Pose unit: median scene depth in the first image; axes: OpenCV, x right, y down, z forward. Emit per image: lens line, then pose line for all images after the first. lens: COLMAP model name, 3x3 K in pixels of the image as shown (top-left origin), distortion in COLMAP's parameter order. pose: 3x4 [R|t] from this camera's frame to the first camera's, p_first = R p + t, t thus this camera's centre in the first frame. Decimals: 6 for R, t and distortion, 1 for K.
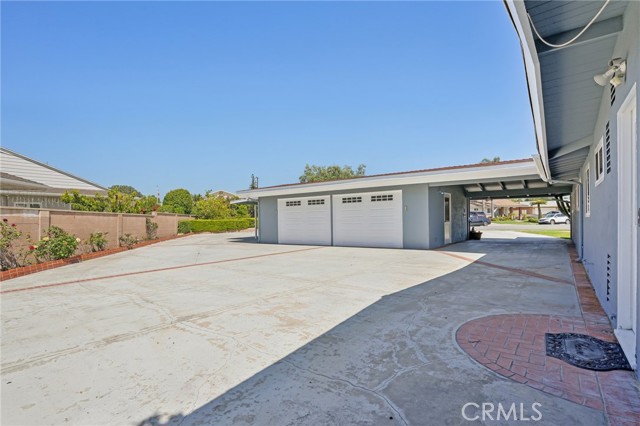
lens RADIAL K [[323.5, 0, 319.8], [0, 323.5, 224.5], [0, 0, 1]] dist [-0.033606, 0.000267]
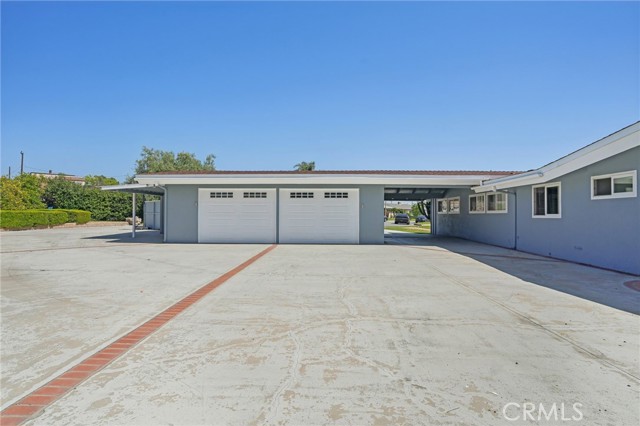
lens RADIAL K [[328.2, 0, 320.0], [0, 328.2, 213.0], [0, 0, 1]] dist [-0.014167, 0.000699]
pose [[0.806015, 0.024575, 0.591385, -0.430520], [-0.010566, 0.999576, -0.027138, 0.003315], [-0.591801, 0.015625, 0.805933, 0.178047]]
